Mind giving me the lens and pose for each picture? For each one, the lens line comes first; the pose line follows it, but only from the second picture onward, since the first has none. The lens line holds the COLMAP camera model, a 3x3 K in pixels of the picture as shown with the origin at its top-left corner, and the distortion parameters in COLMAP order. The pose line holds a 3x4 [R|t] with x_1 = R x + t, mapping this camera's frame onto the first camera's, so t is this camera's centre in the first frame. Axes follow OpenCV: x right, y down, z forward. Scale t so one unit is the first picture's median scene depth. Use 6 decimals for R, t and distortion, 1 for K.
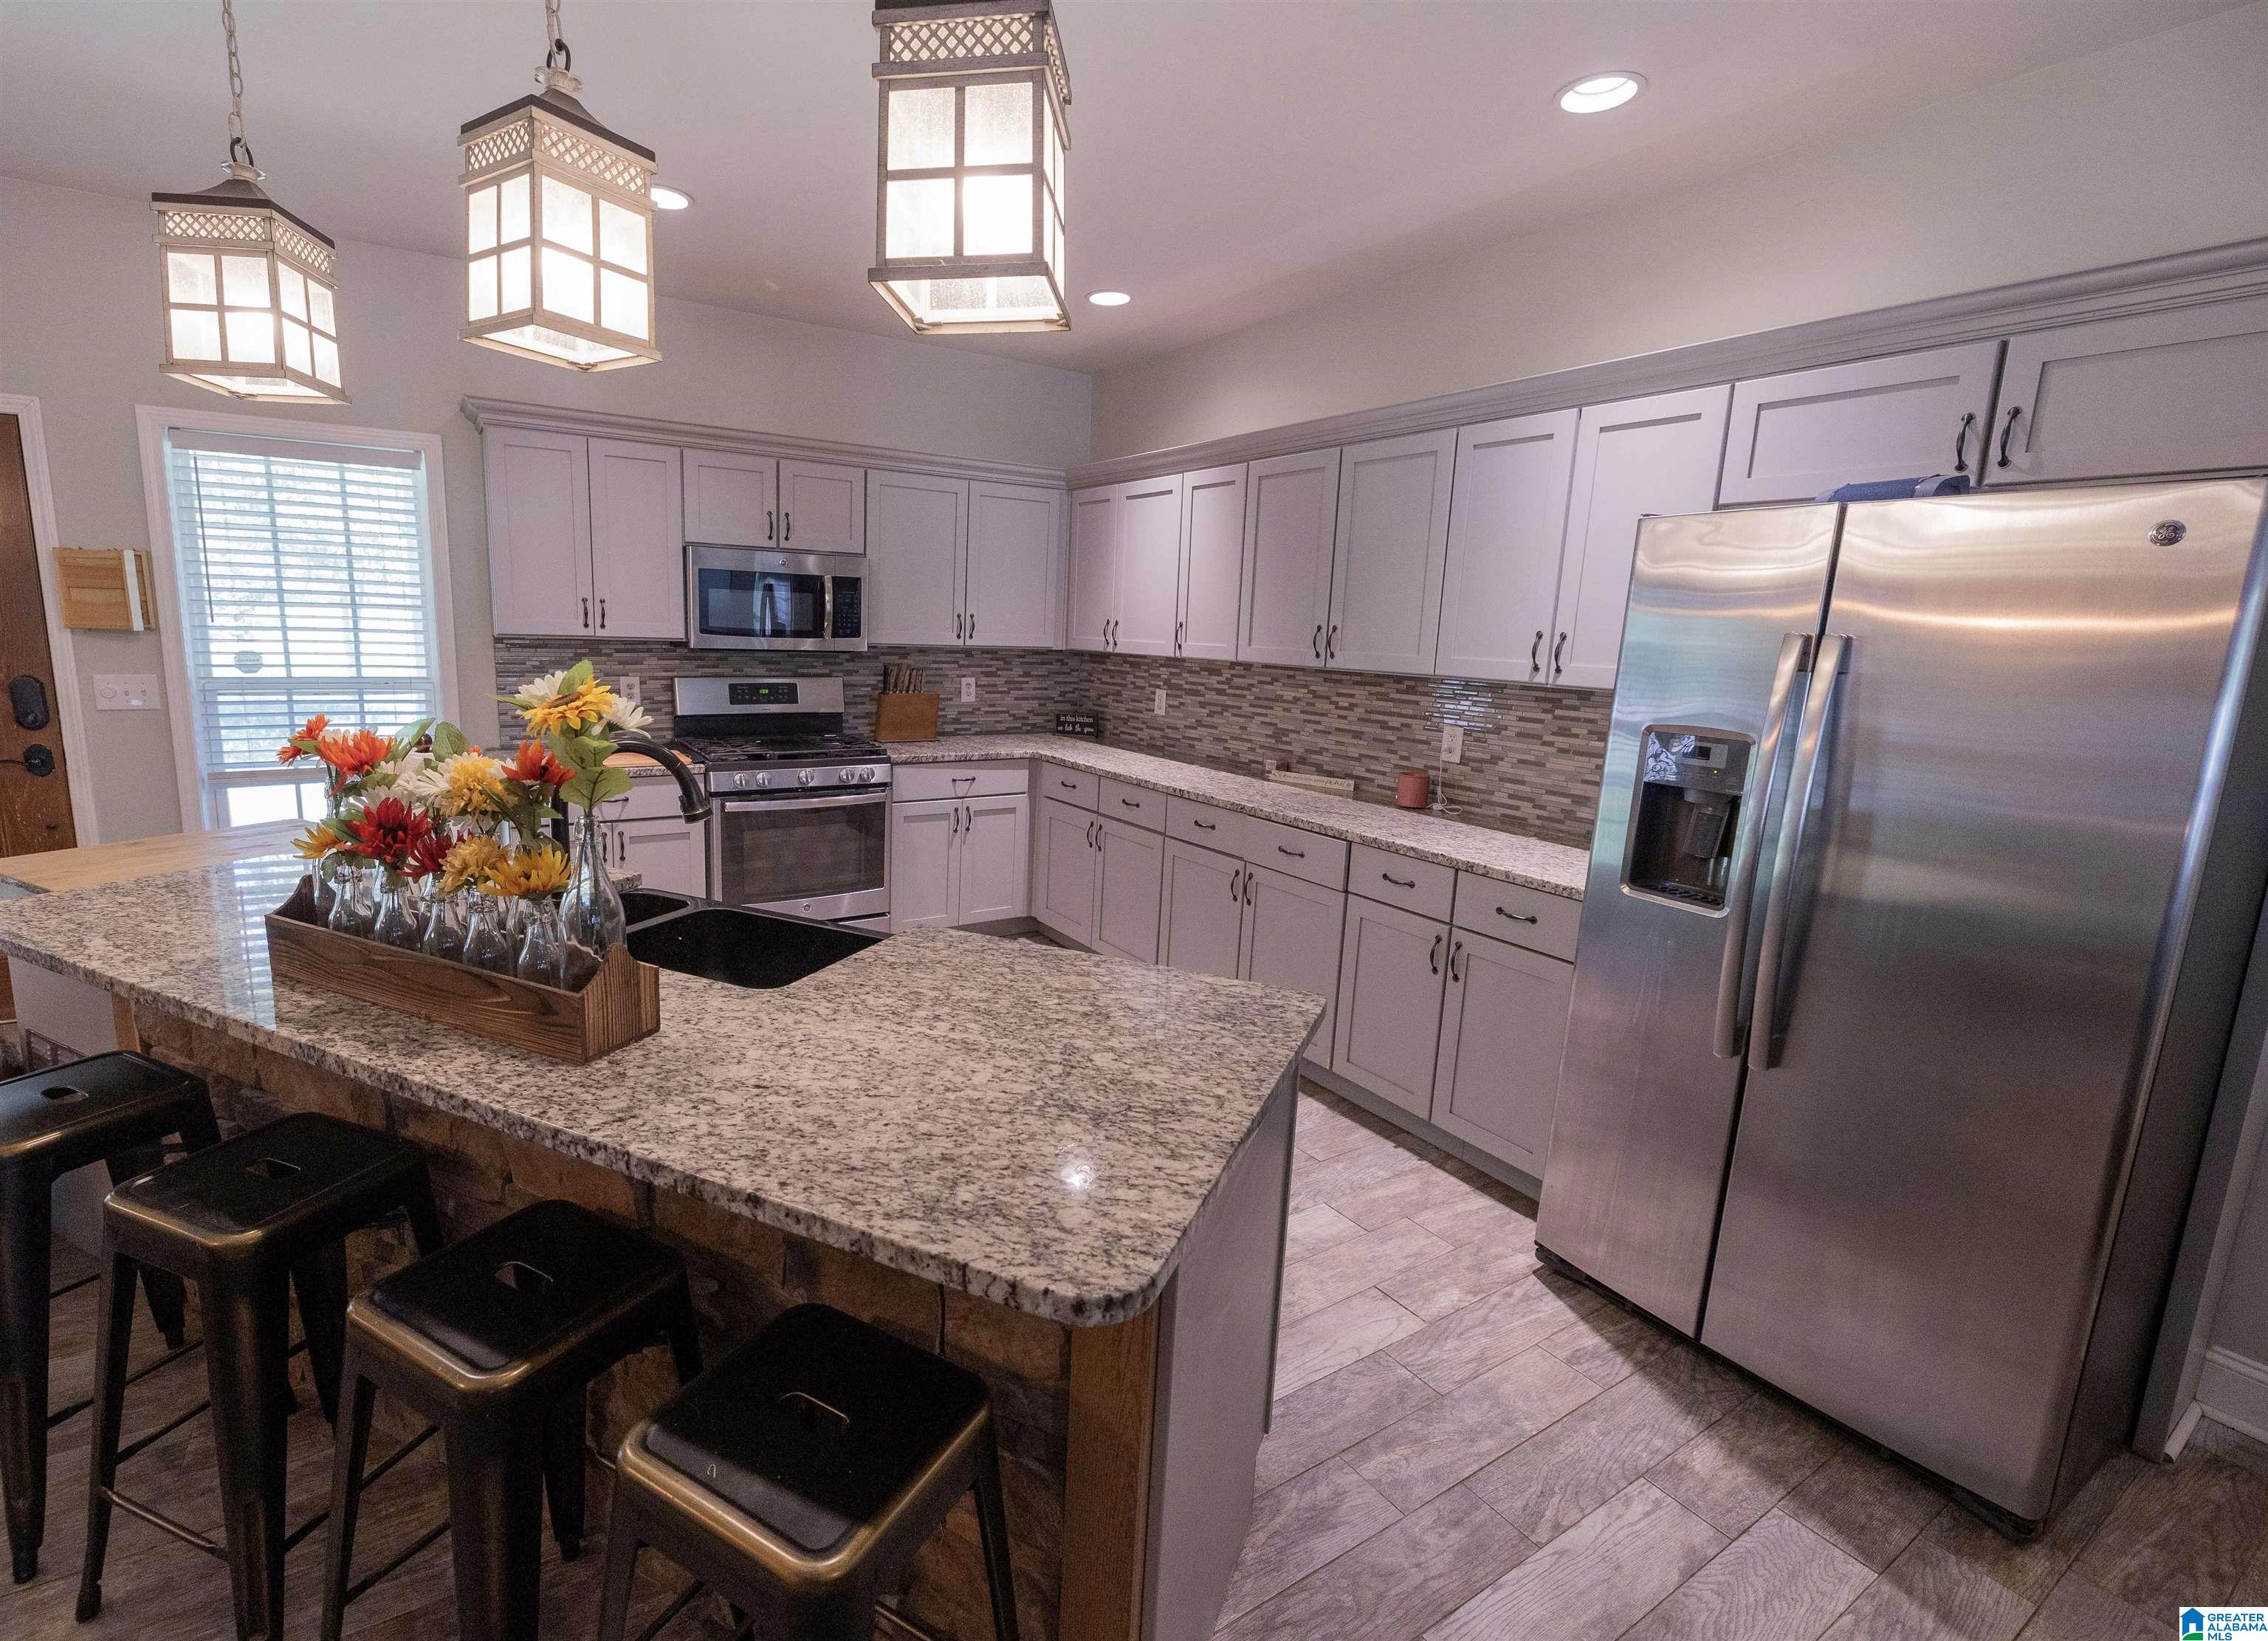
lens RADIAL K [[1006.7, 0, 1035.7], [0, 1006.7, 804.6], [0, 0, 1]] dist [0.000774, -0.001001]
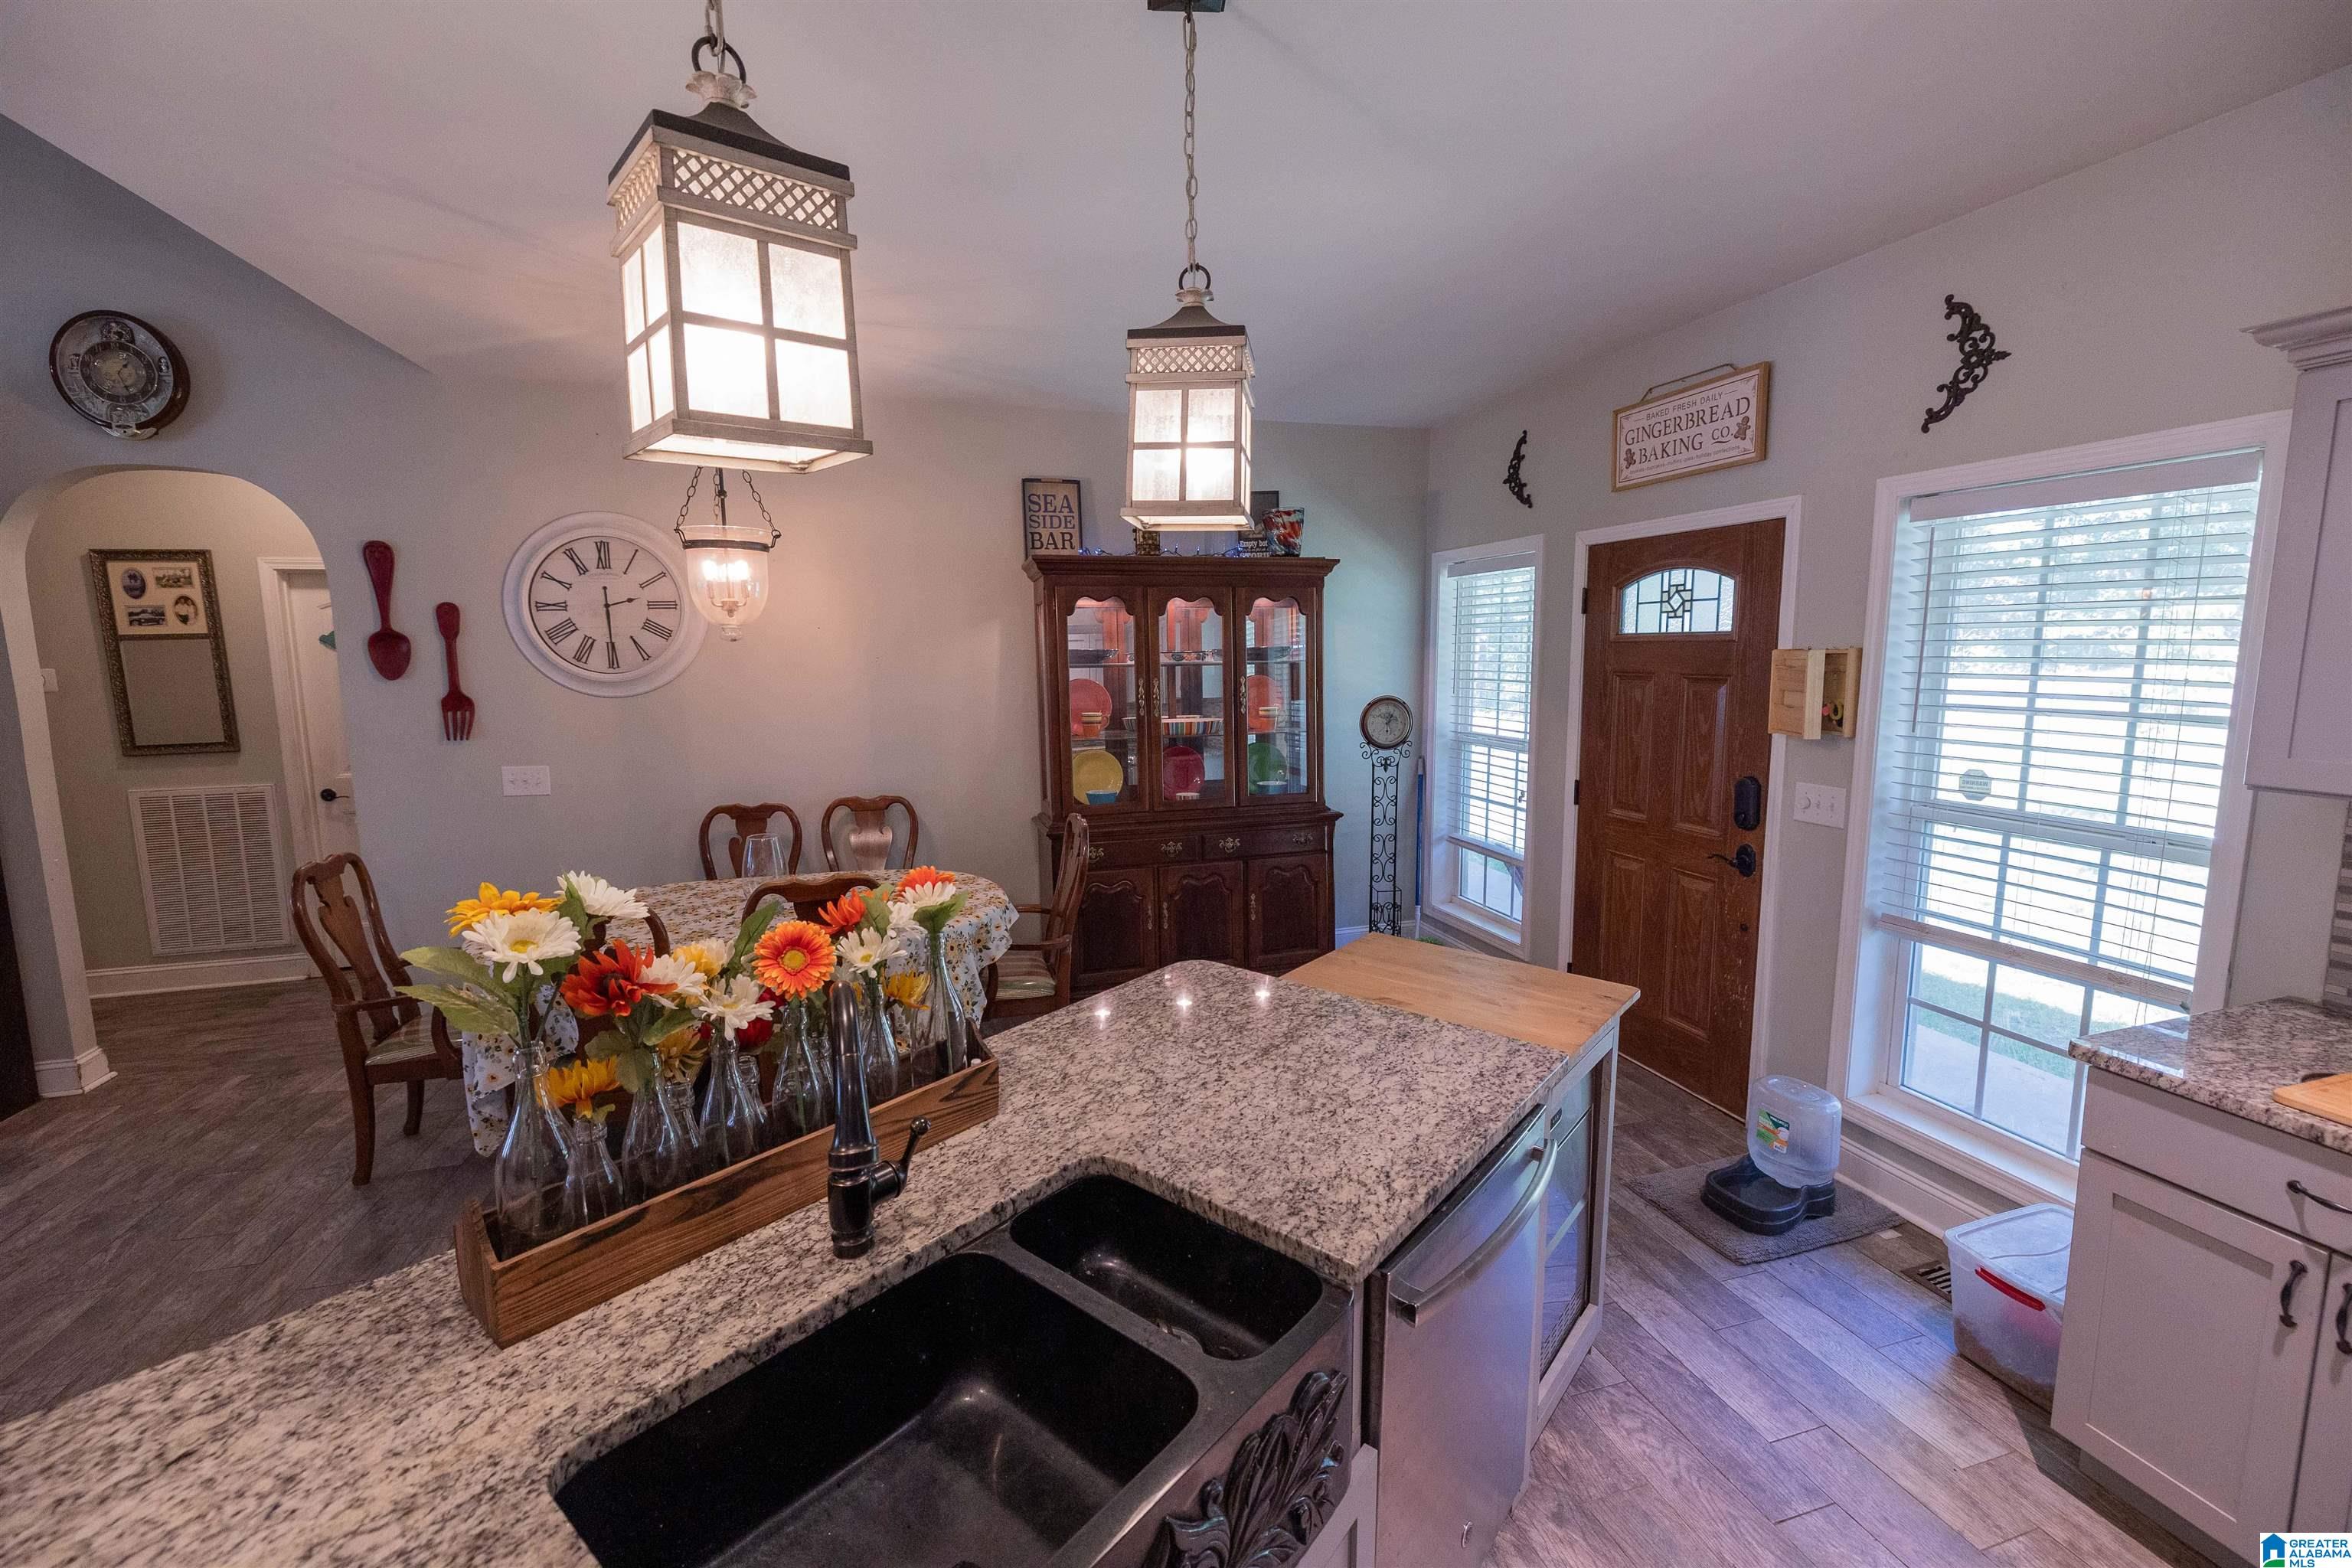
lens RADIAL K [[979.0, 0, 1172.1], [0, 979.0, 772.8], [0, 0, 1]] dist [0.009001, 0.000055]
pose [[-0.251271, 0.096930, -0.963051, 0.064851], [-0.179242, 0.973104, 0.144708, -0.150221], [0.951176, 0.208980, -0.227139, 0.593761]]
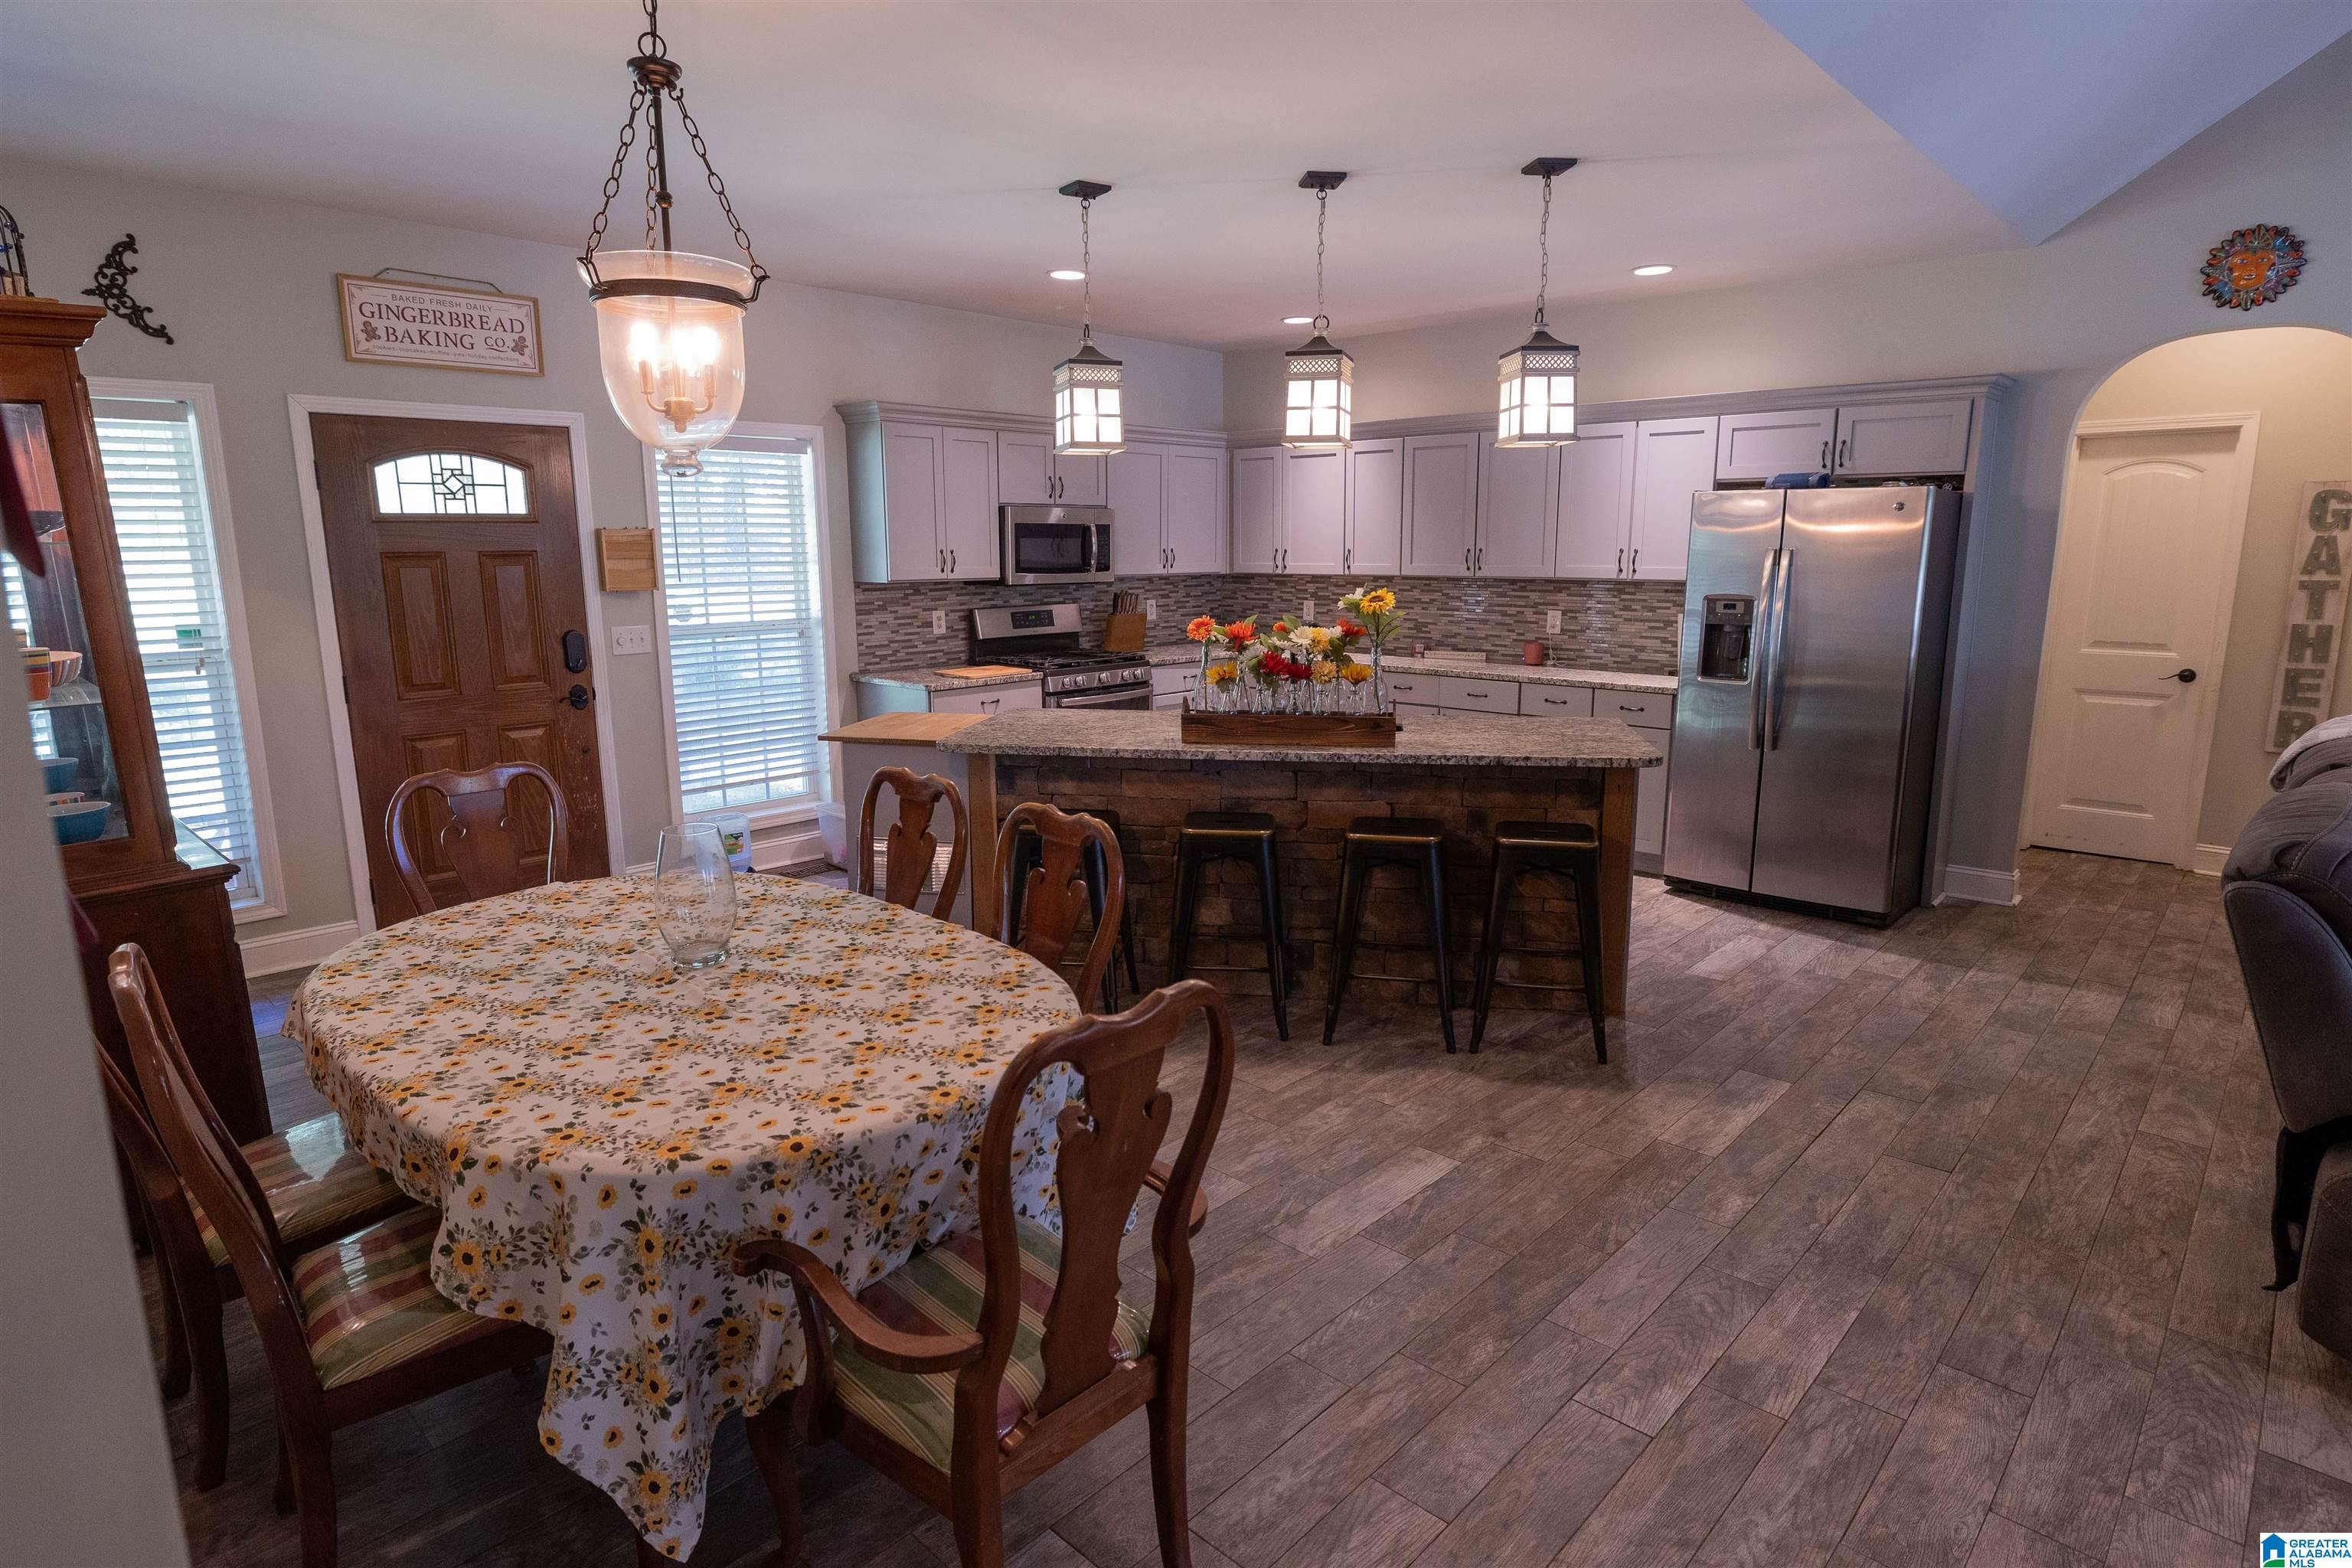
lens RADIAL K [[1214.0, 0, 1172.8], [0, 1214.0, 776.0], [0, 0, 1]] dist [-0.001233, -0.000450]
pose [[0.960692, -0.089857, 0.262672, -0.617040], [0.086148, 0.995953, 0.025626, 0.072352], [-0.263912, -0.001990, 0.964545, -0.603642]]
